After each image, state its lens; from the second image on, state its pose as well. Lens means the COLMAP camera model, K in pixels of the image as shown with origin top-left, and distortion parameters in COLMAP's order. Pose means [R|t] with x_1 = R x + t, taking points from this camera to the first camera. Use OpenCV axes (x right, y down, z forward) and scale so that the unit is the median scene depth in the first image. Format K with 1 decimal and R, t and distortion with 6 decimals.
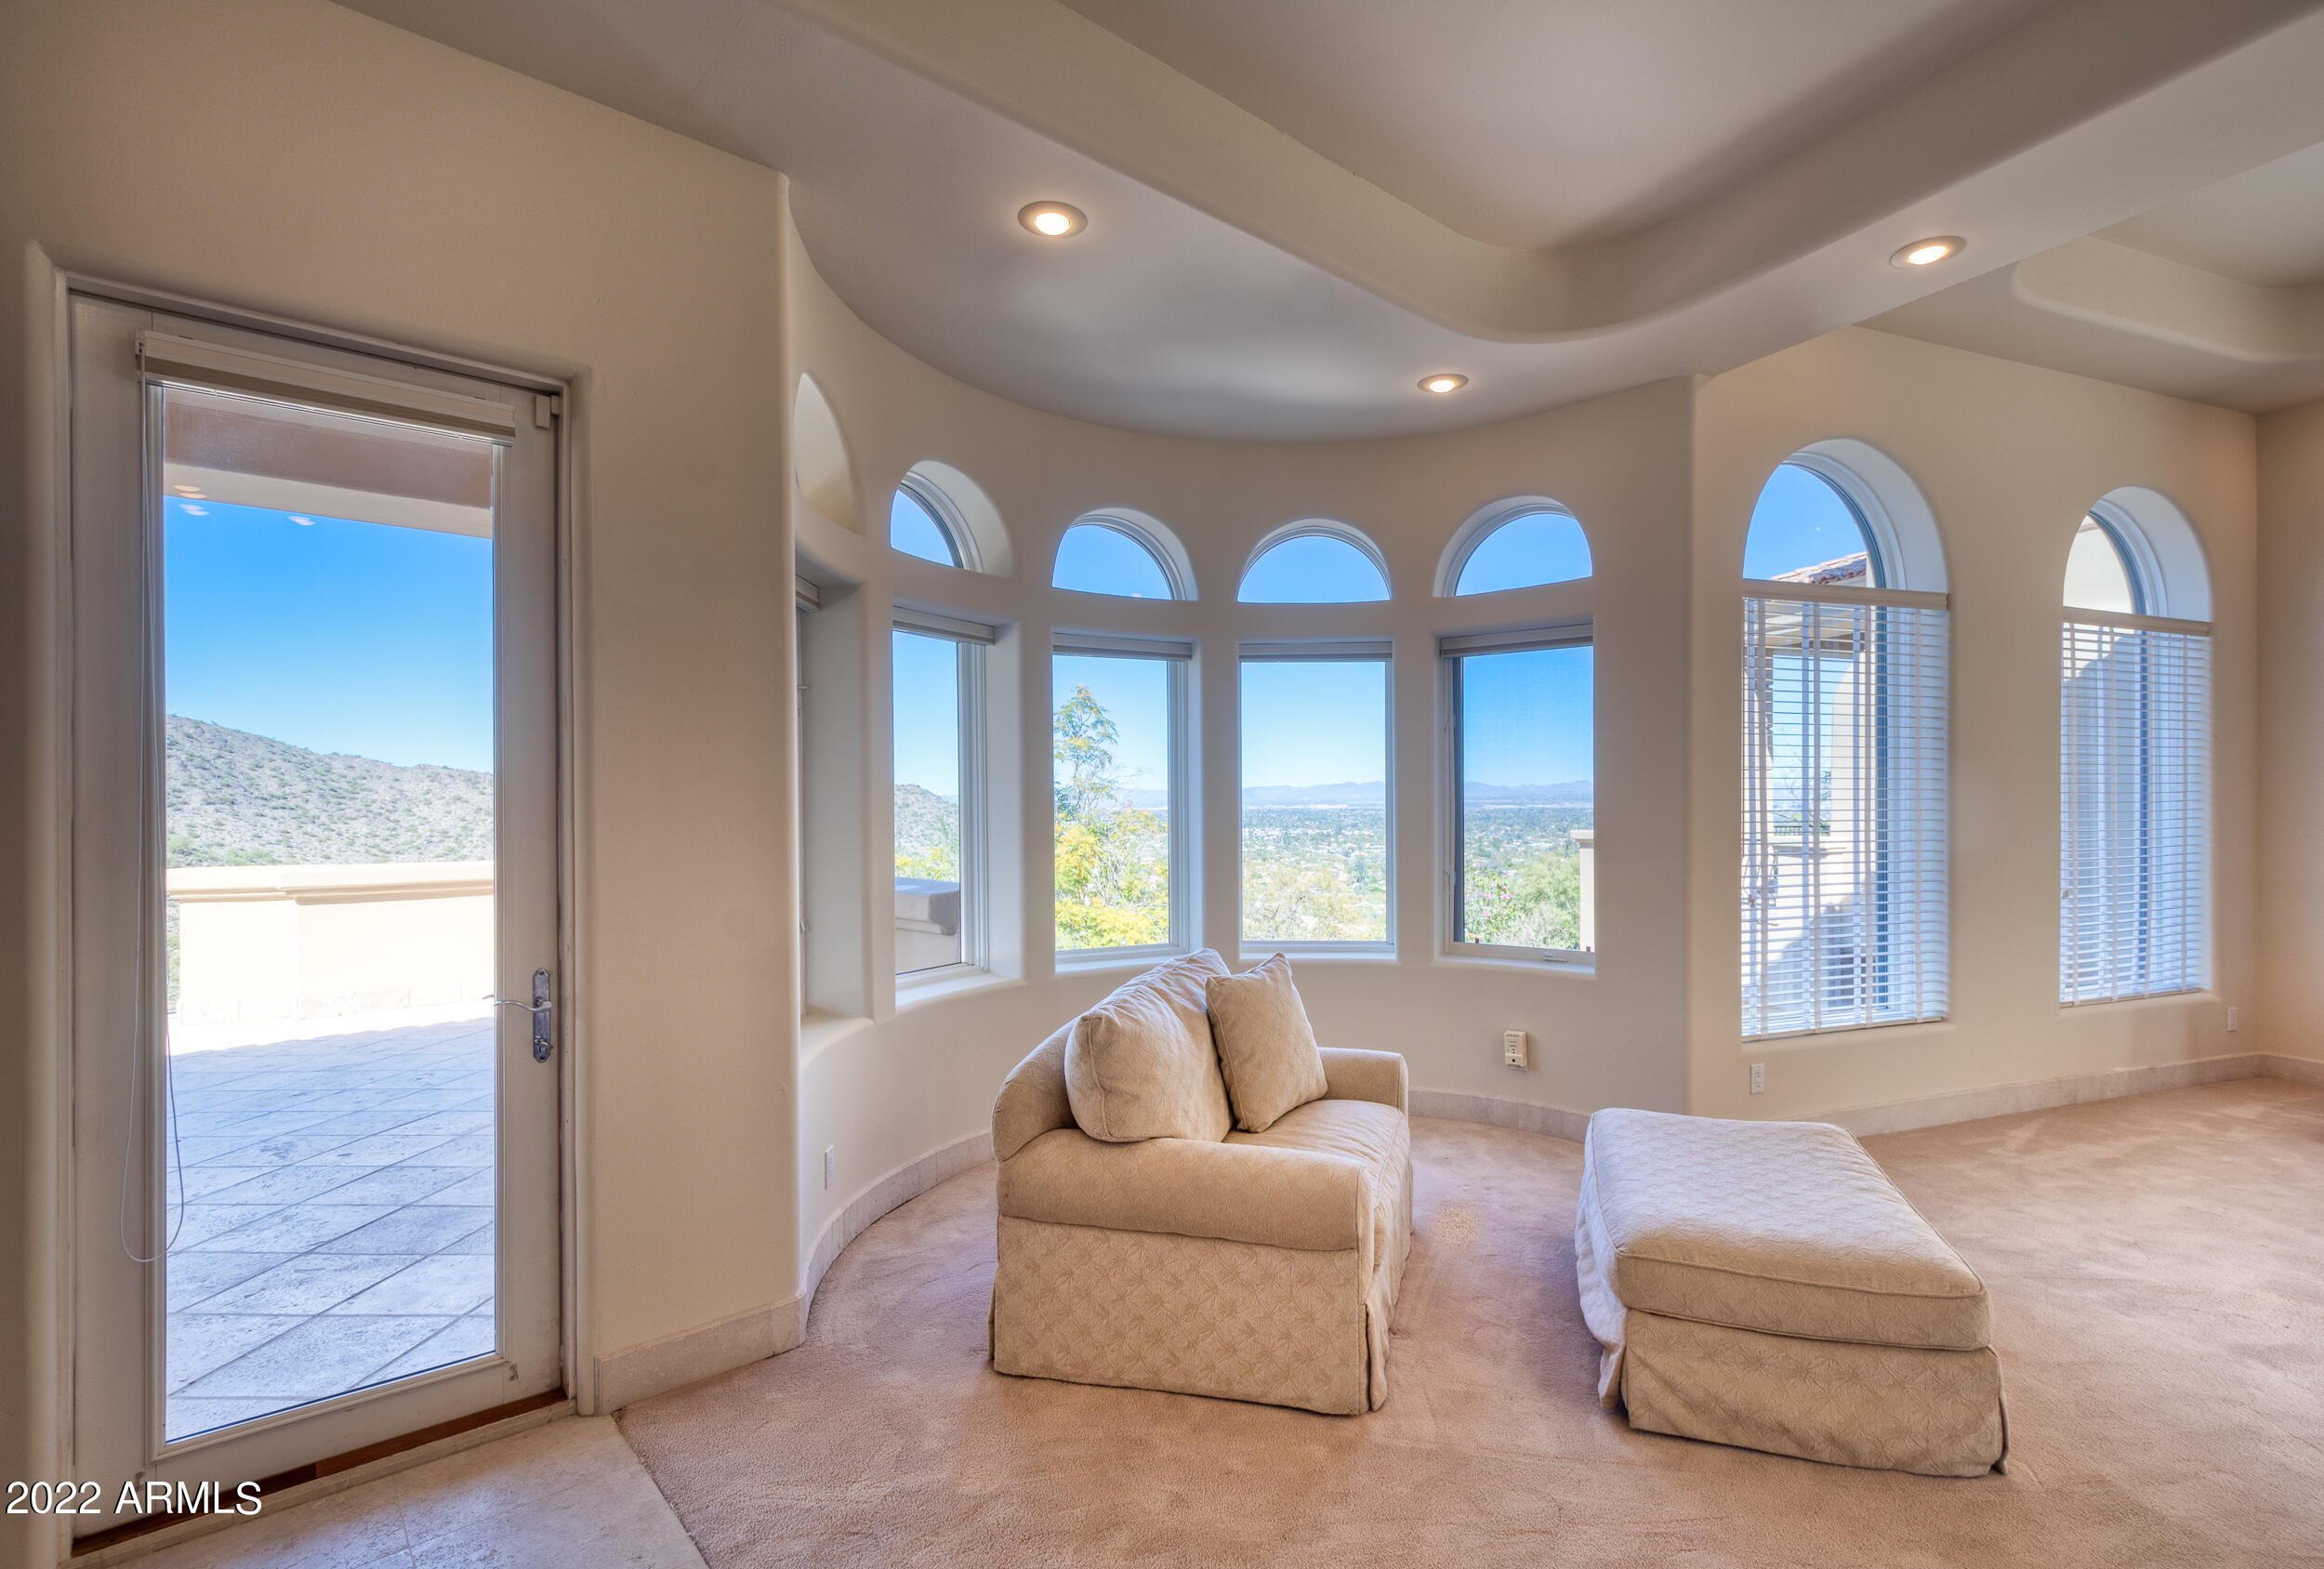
lens RADIAL K [[1095.1, 0, 1197.1], [0, 1095.1, 820.1], [0, 0, 1]] dist [0.012361, -0.006979]
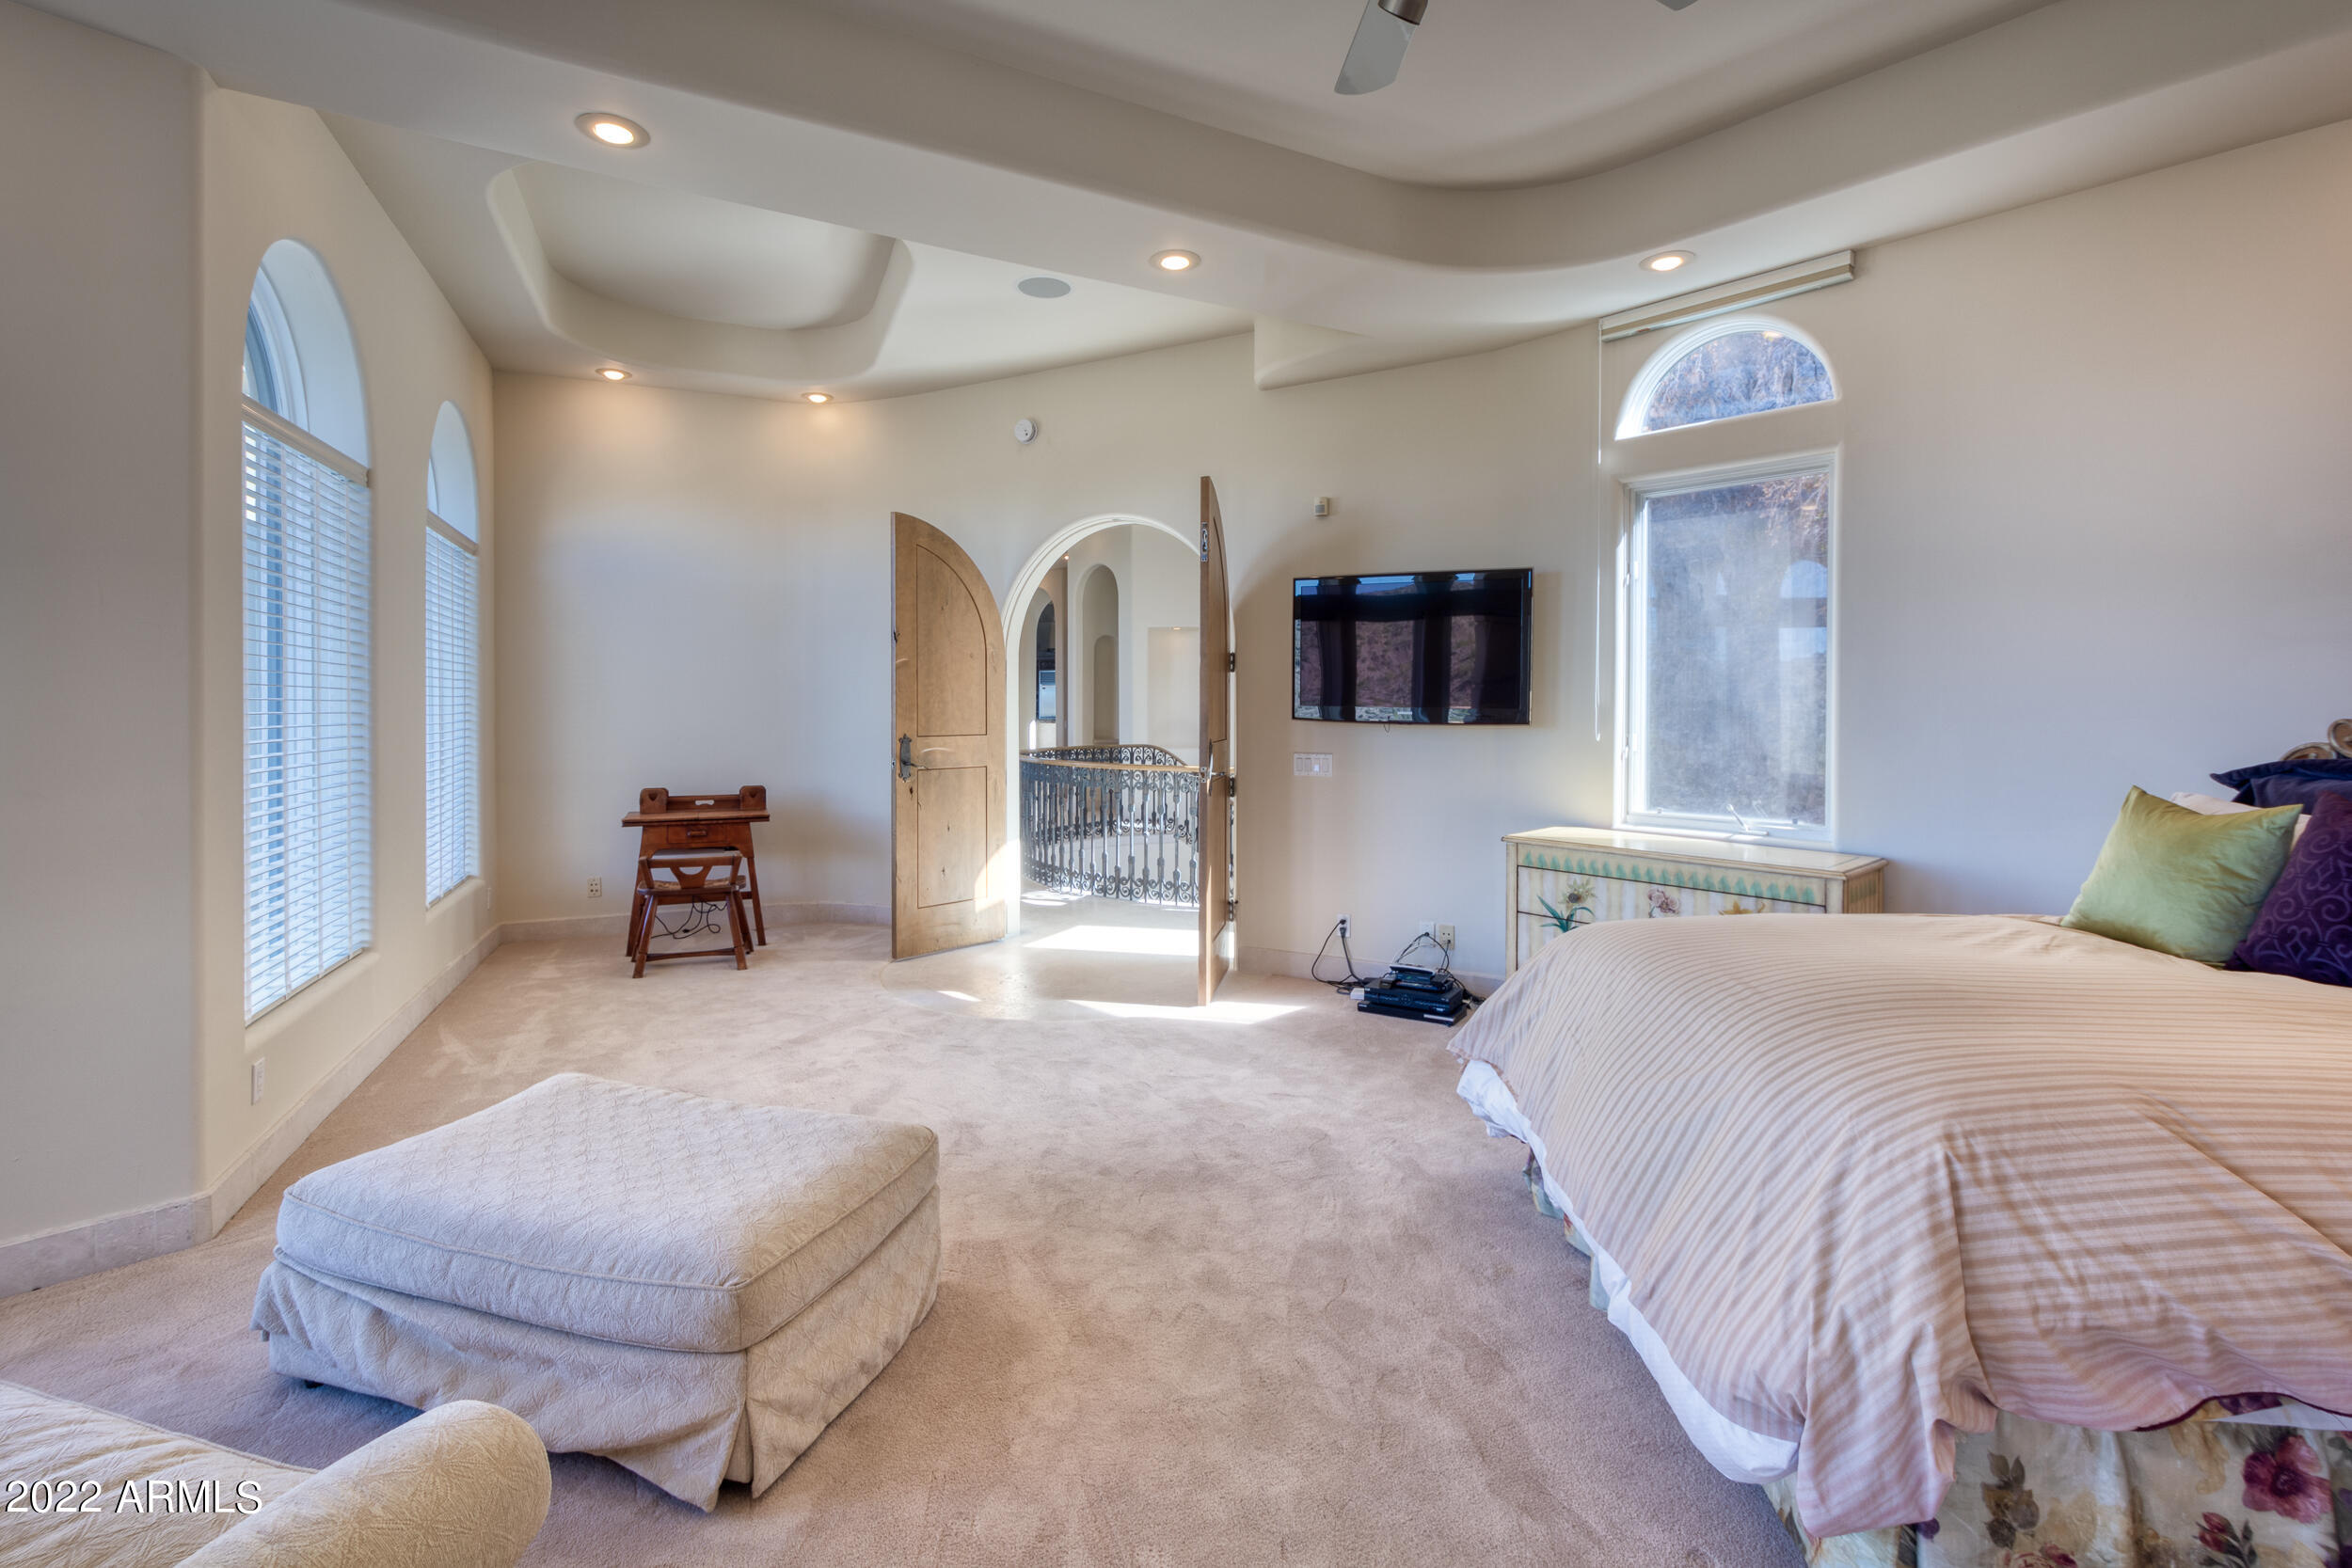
lens RADIAL K [[1079.9, 0, 1100.5], [0, 1079.9, 718.0], [0, 0, 1]] dist [0.000206, 0.000160]
pose [[0.008780, -0.000422, 0.999961, -0.242564], [0.004834, 0.999988, 0.000379, -0.000005], [-0.999950, 0.004830, 0.008782, 0.490065]]
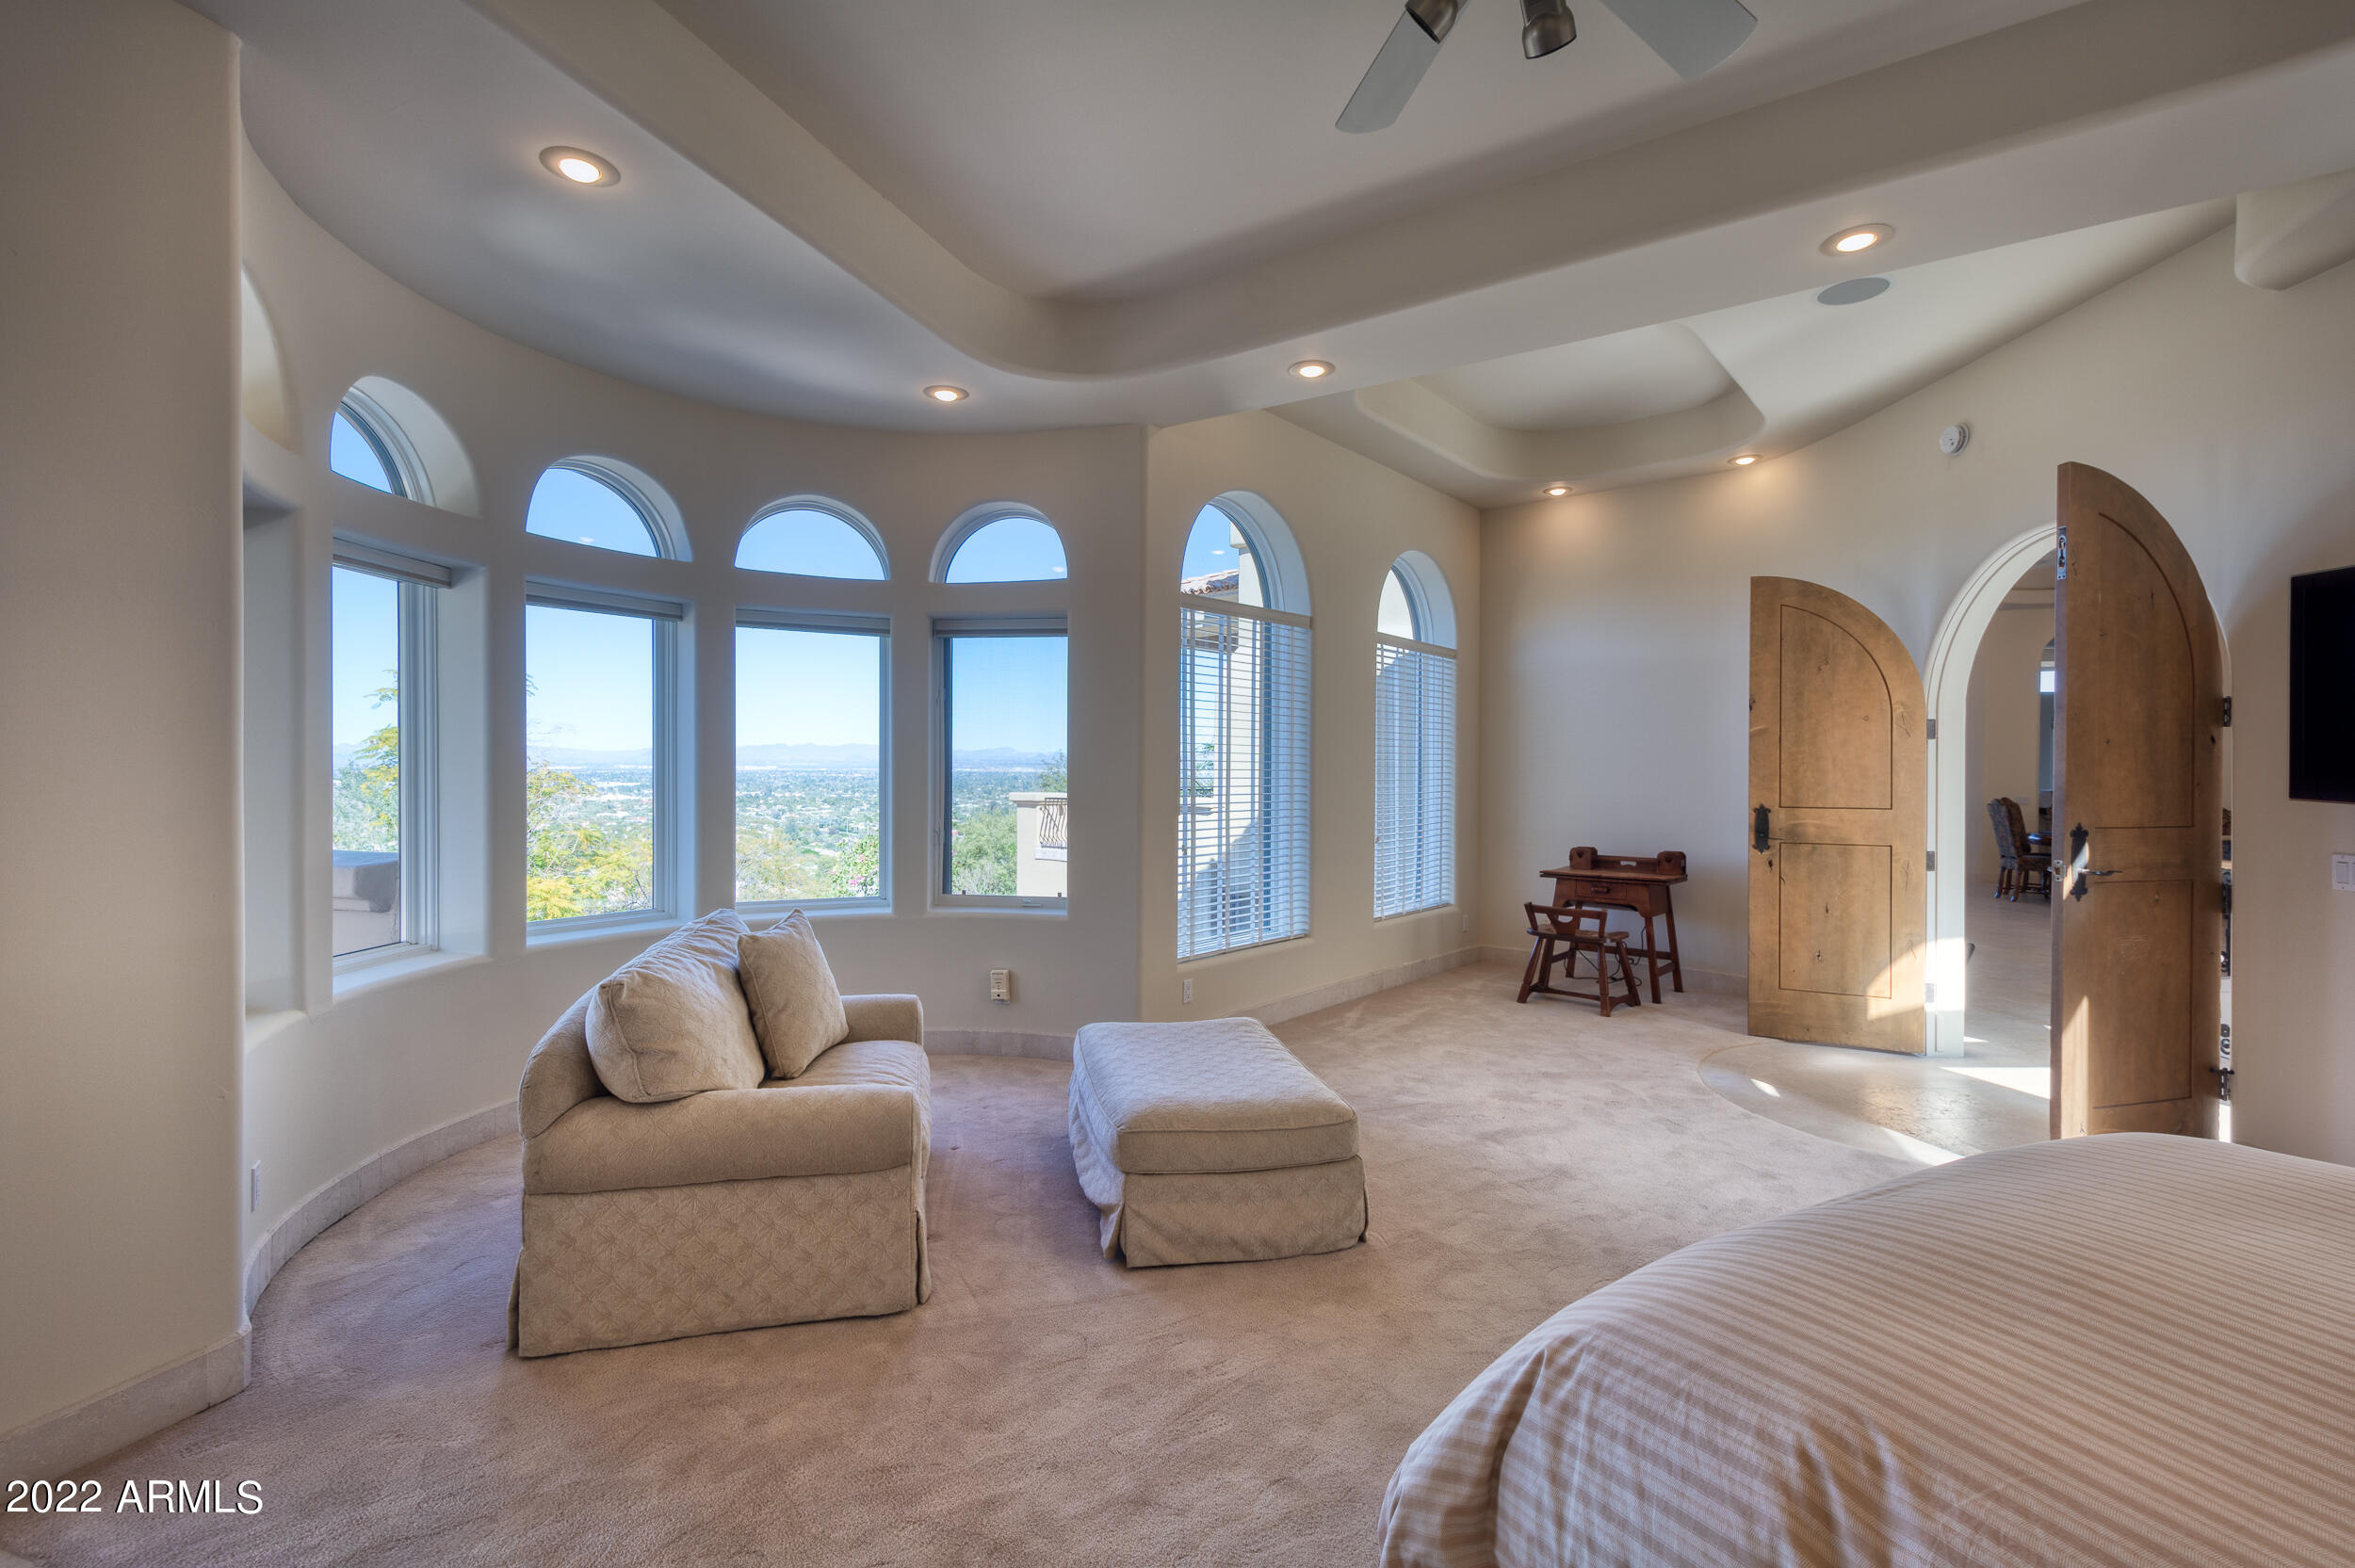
lens RADIAL K [[1022.9, 0, 1177.5], [0, 1022.9, 784.0], [0, 0, 1]] dist [-0.000032, -0.000400]
pose [[0.883864, 0.004797, 0.467719, -0.069878], [-0.004908, 0.999987, -0.000981, -0.000729], [-0.467718, -0.001428, 0.883877, -0.040621]]
